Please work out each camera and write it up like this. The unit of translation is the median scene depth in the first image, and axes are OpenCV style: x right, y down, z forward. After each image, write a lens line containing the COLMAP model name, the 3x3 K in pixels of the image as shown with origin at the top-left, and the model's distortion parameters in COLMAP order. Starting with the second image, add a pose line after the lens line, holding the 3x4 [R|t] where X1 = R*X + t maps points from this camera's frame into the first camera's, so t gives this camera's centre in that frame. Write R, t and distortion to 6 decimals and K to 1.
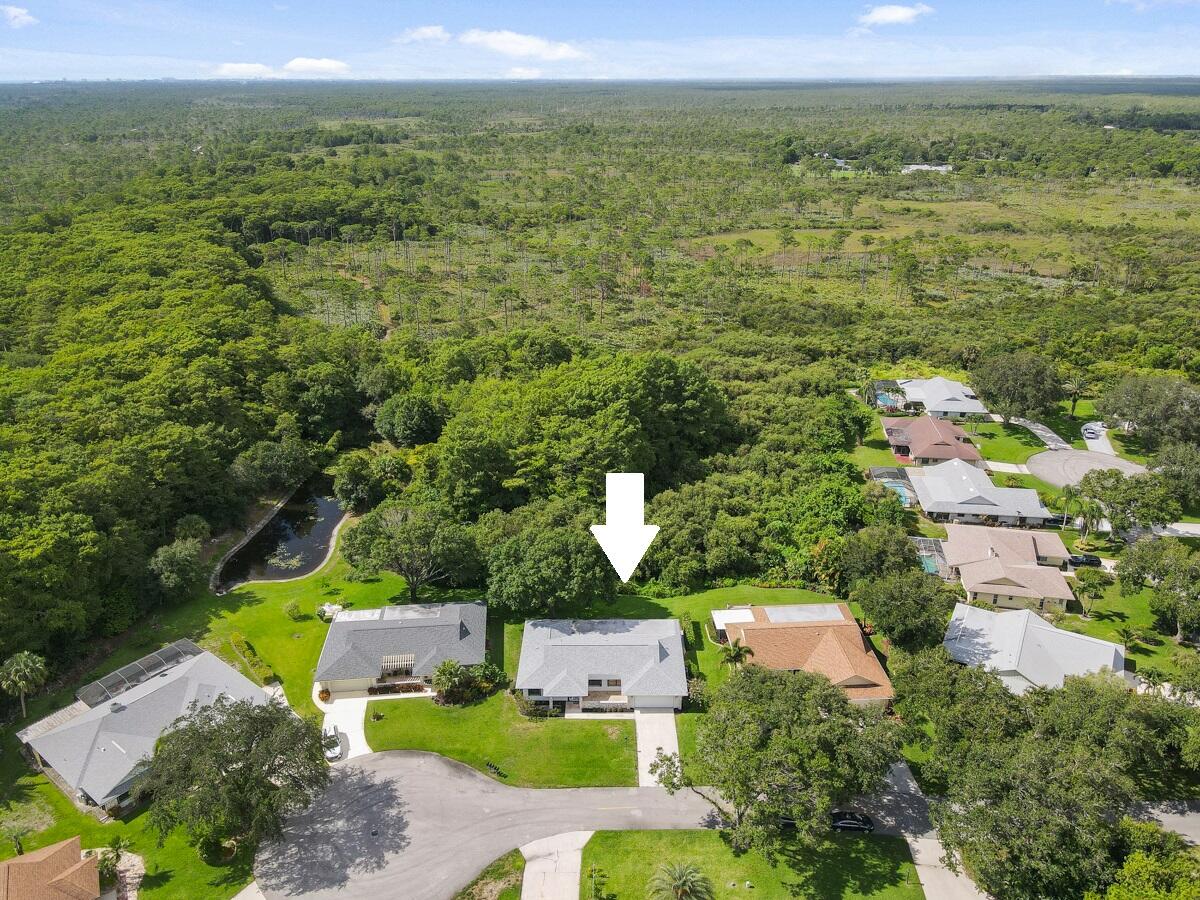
lens RADIAL K [[877.2, 0, 600.0], [0, 877.2, 450.0], [0, 0, 1]] dist [0.002469, 0.006250]
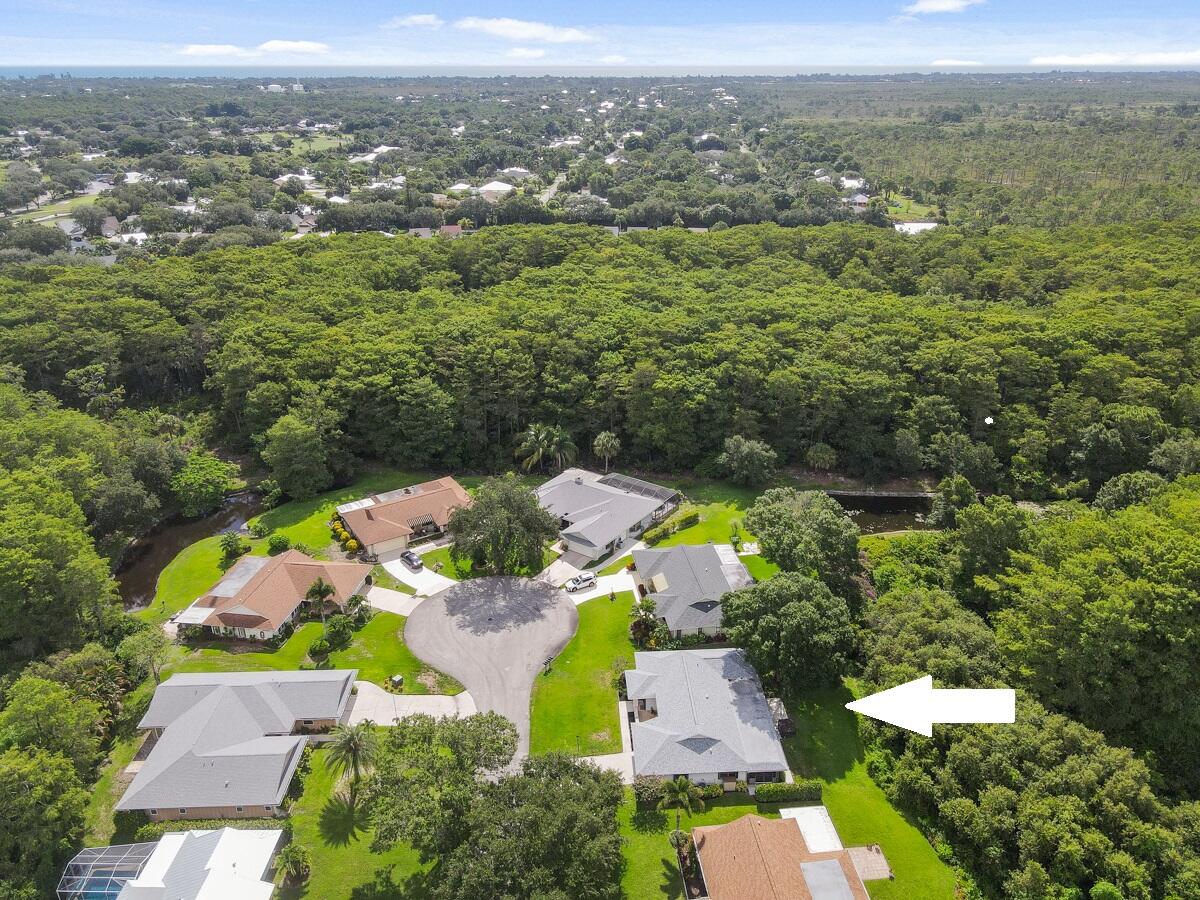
lens RADIAL K [[877.2, 0, 600.0], [0, 877.2, 450.0], [0, 0, 1]] dist [0.002469, 0.006250]
pose [[0.079942, 0.431911, -0.898366, 0.728107], [-0.405653, 0.837342, 0.366475, -0.292547], [0.910524, 0.335129, 0.242145, 0.628618]]
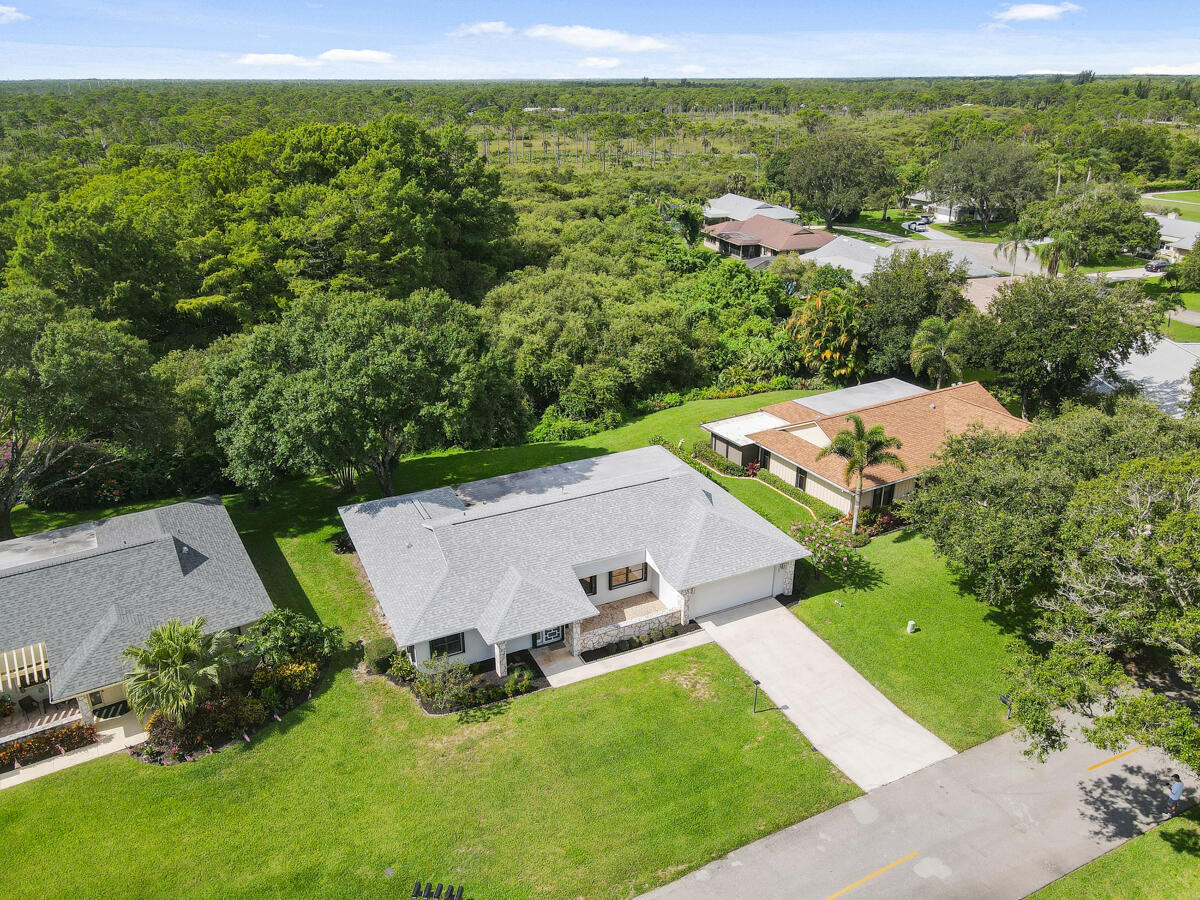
lens RADIAL K [[877.2, 0, 600.0], [0, 877.2, 450.0], [0, 0, 1]] dist [0.002469, 0.006250]
pose [[0.898705, -0.168972, 0.404695, -0.150338], [0.171921, 0.984674, 0.029347, 0.193985], [-0.403451, 0.043201, 0.913981, 0.631897]]
